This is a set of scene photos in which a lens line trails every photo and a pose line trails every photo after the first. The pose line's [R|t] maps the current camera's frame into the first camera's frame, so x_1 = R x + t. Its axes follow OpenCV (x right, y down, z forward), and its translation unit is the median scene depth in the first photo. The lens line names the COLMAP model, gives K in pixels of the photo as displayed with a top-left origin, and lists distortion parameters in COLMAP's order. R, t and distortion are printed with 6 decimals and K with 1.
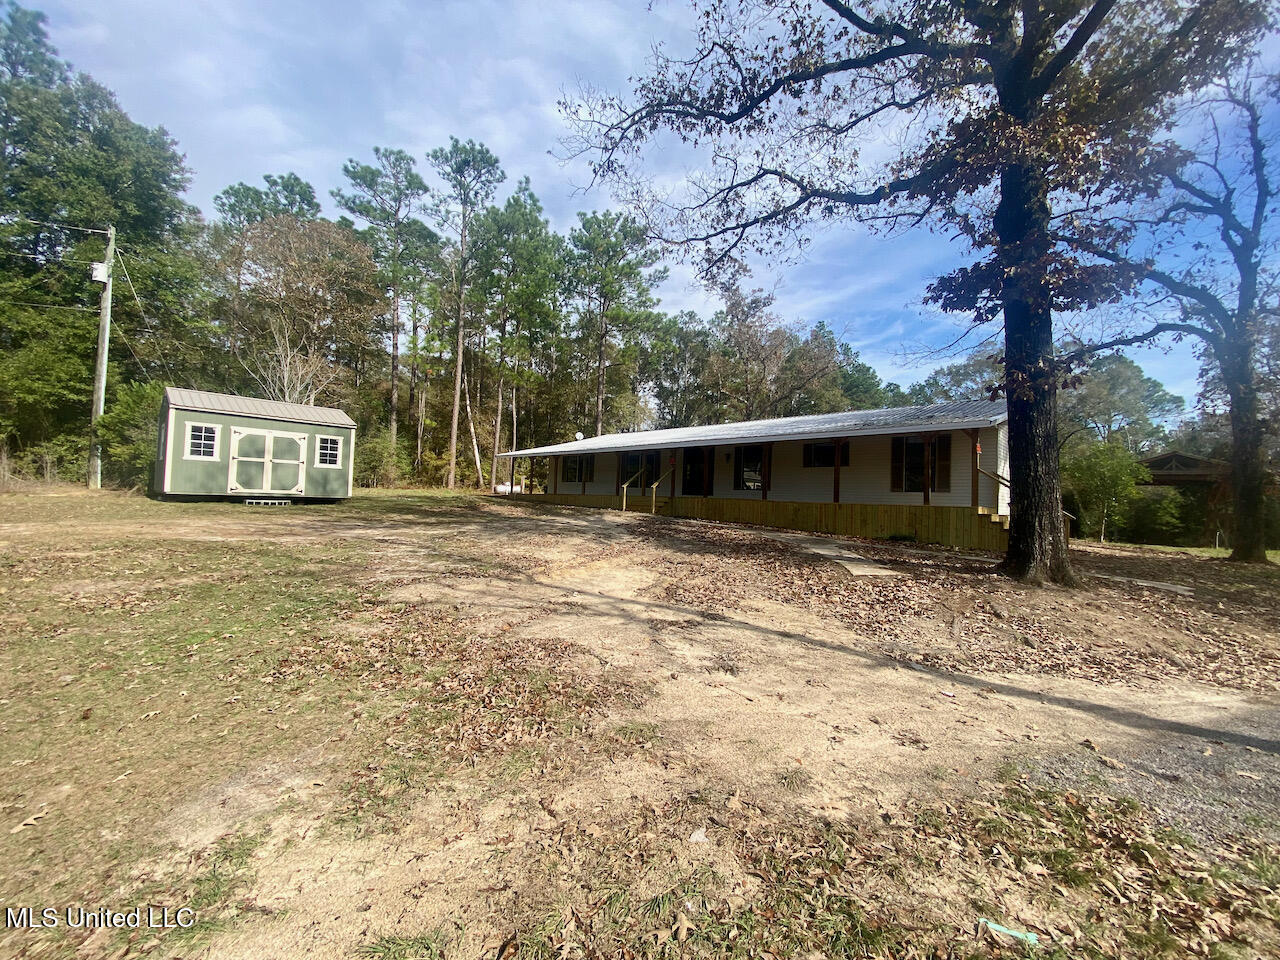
lens RADIAL K [[521.7, 0, 643.9], [0, 521.7, 474.8], [0, 0, 1]] dist [-0.001919, -0.013649]
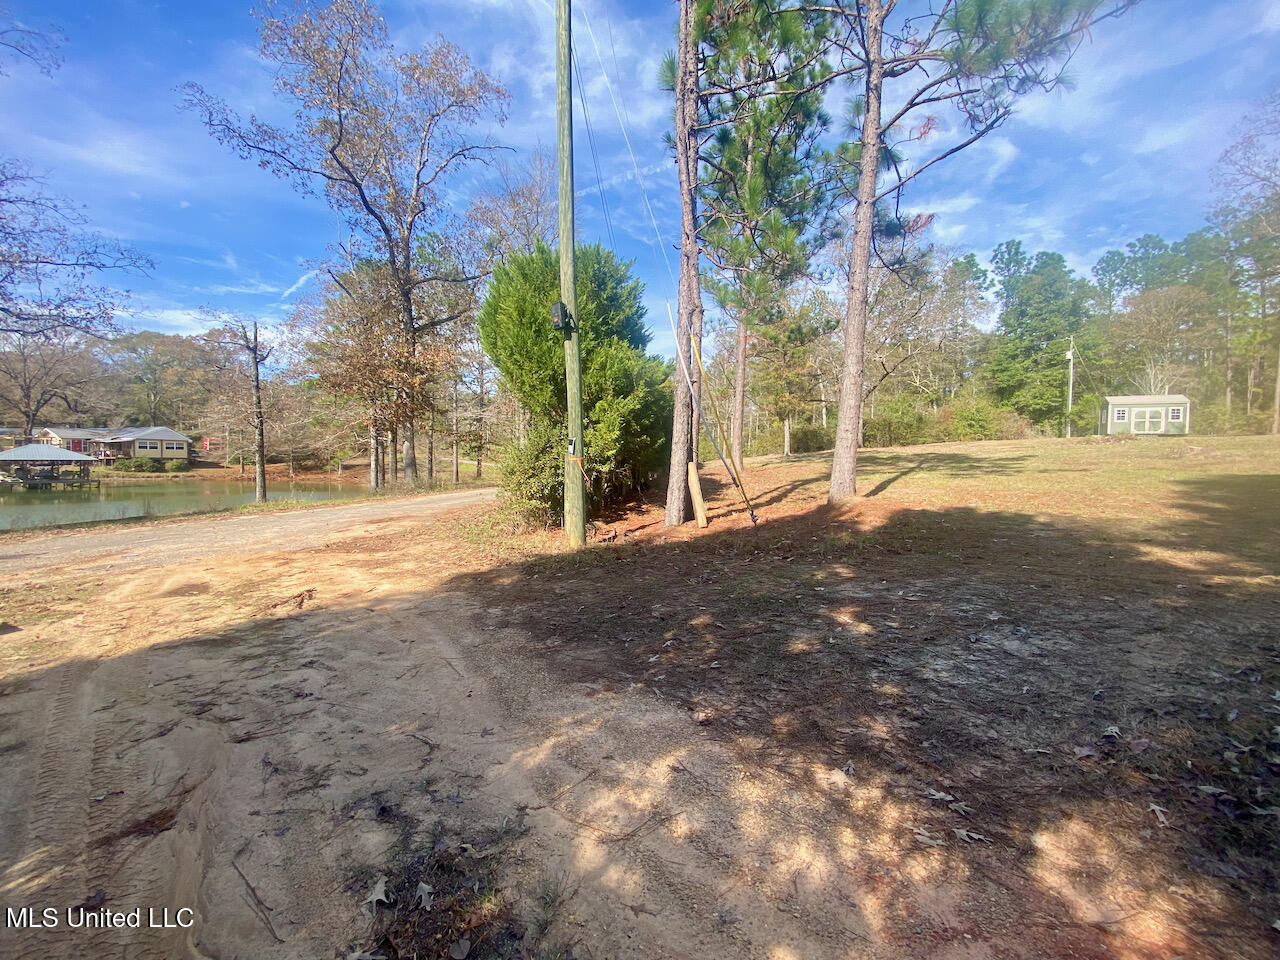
lens RADIAL K [[520.3, 0, 640.0], [0, 520.3, 480.0], [0, 0, 1]] dist [0.011179, -0.015334]
pose [[0.205897, 0.014259, -0.978470, 1.190445], [0.027311, 0.999421, 0.020311, 0.138703], [0.978192, -0.030905, 0.205388, -1.863137]]
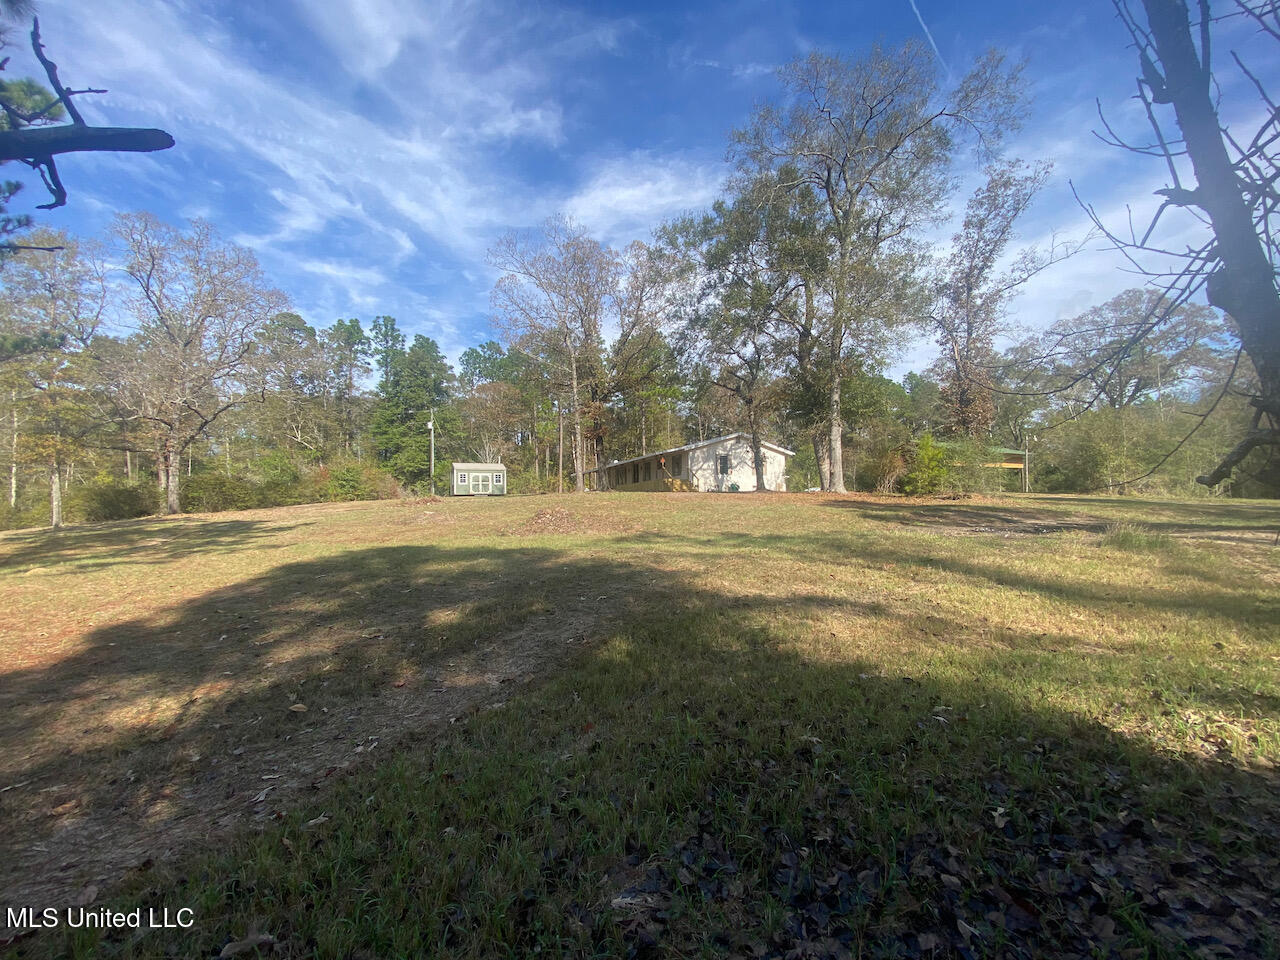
lens RADIAL K [[520.3, 0, 640.0], [0, 520.3, 480.0], [0, 0, 1]] dist [0.011179, -0.015334]
pose [[0.929080, -0.076135, -0.361958, 1.265577], [0.067310, 0.997048, -0.036947, 0.129683], [0.363702, 0.009963, 0.931462, -1.524997]]
